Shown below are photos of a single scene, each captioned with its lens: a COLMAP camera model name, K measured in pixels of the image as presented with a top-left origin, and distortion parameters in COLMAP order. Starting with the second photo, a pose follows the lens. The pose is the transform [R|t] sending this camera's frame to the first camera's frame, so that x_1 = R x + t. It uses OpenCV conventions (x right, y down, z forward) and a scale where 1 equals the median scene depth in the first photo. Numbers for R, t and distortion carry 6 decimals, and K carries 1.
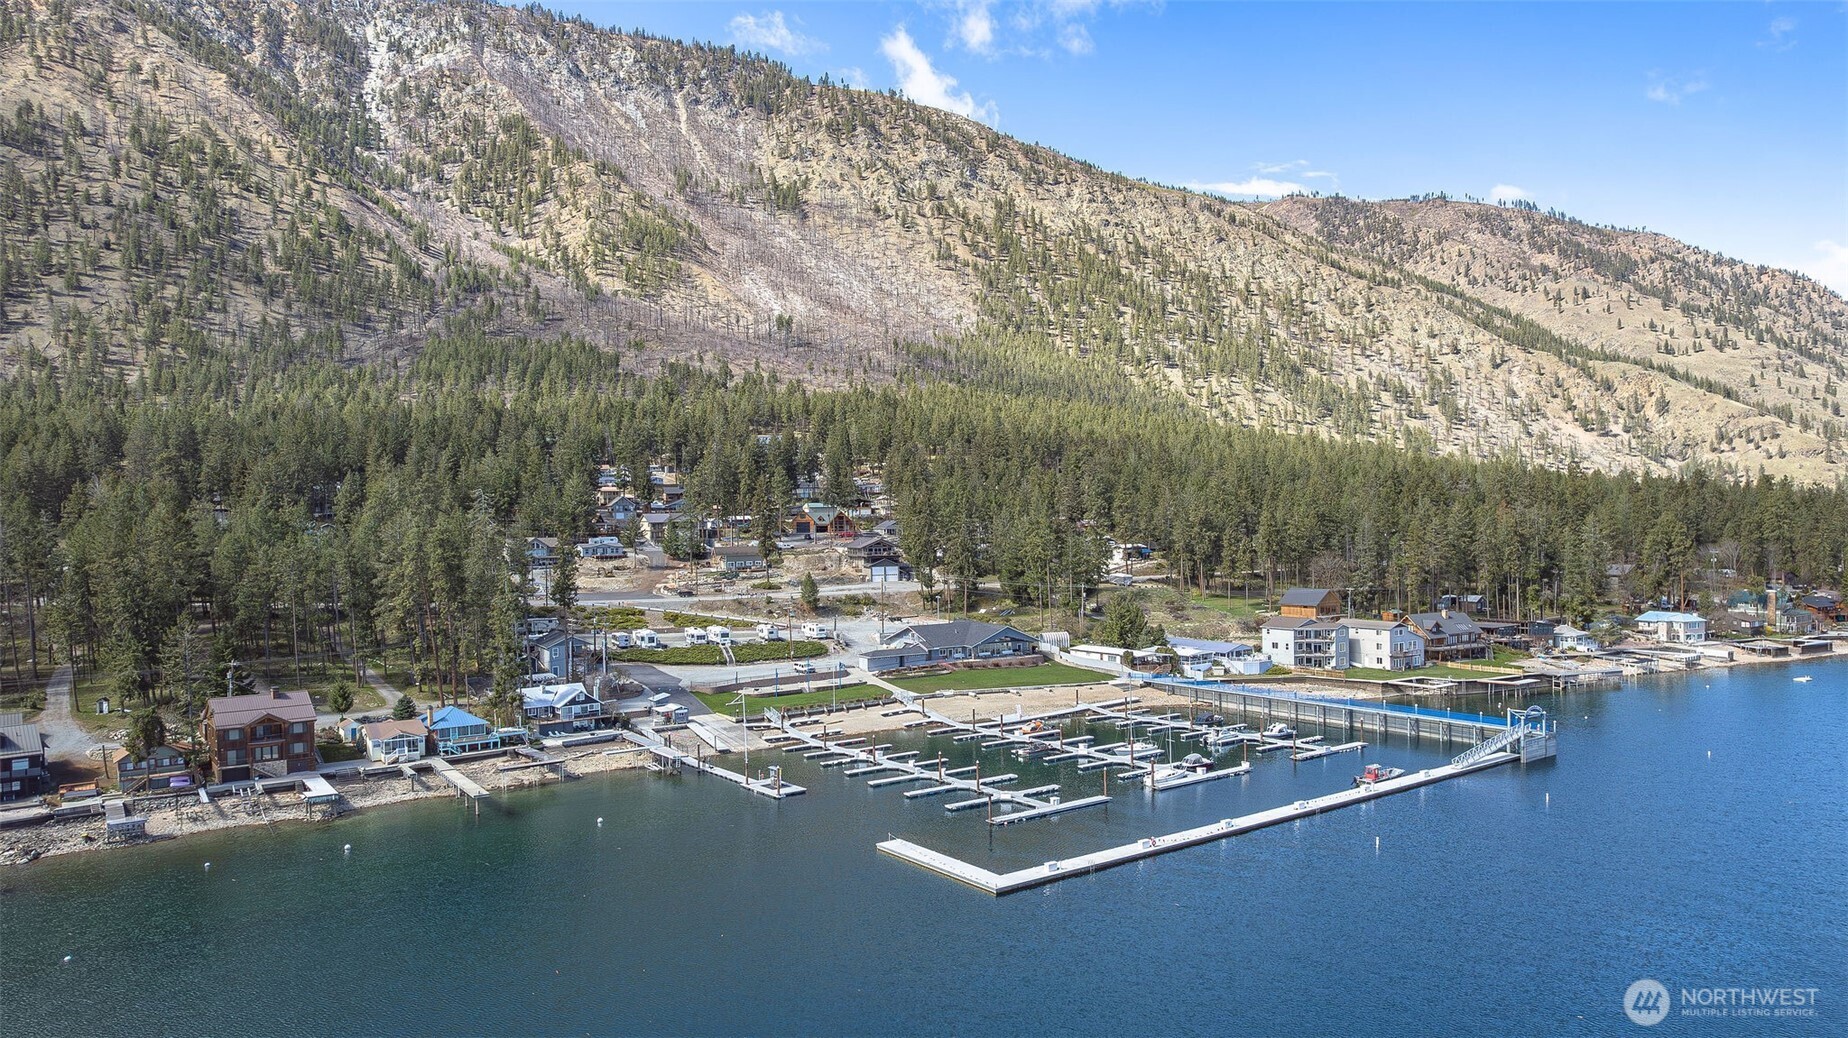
lens RADIAL K [[1128.2, 0, 924.0], [0, 1128.2, 519.0], [0, 0, 1]] dist [-0.068177, 0.057257]
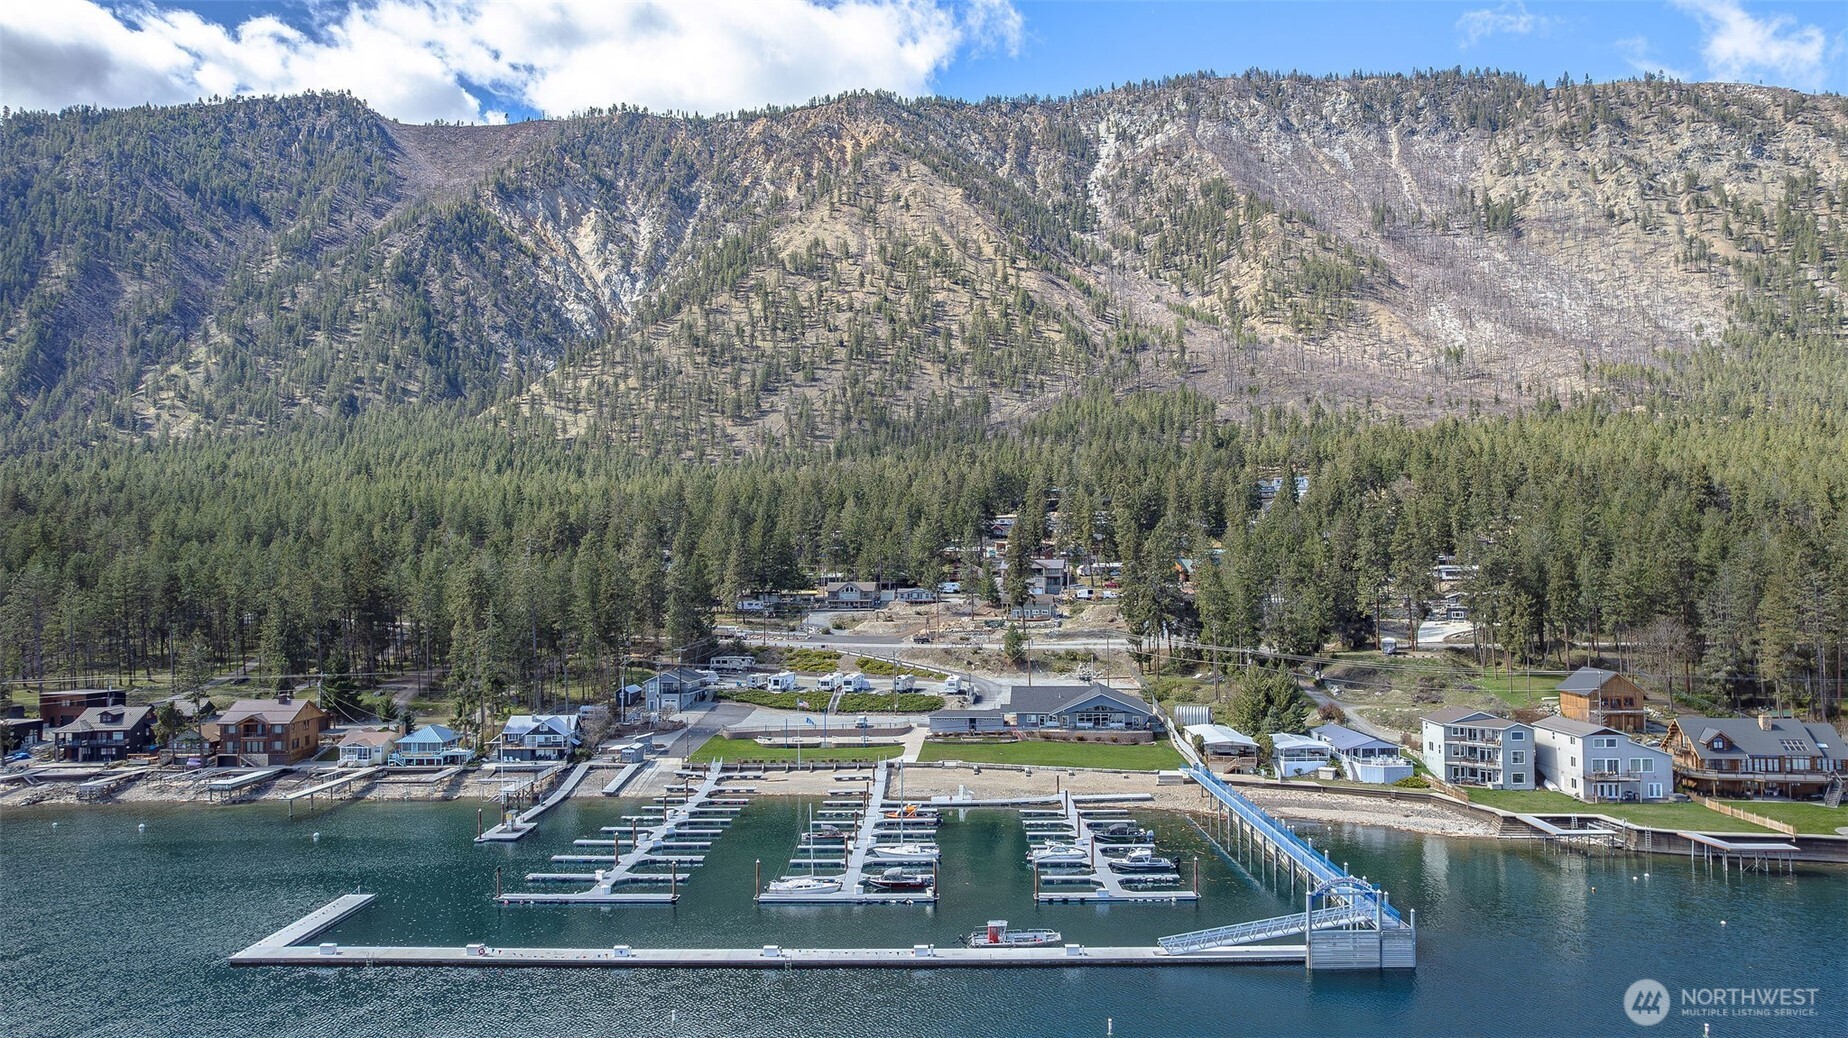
lens RADIAL K [[1128.2, 0, 924.0], [0, 1128.2, 519.0], [0, 0, 1]] dist [-0.068177, 0.057257]
pose [[0.826632, -0.017761, -0.562463, 0.454436], [-0.006678, 0.999122, -0.041365, 0.000125], [0.562704, 0.037950, 0.825787, 0.232211]]
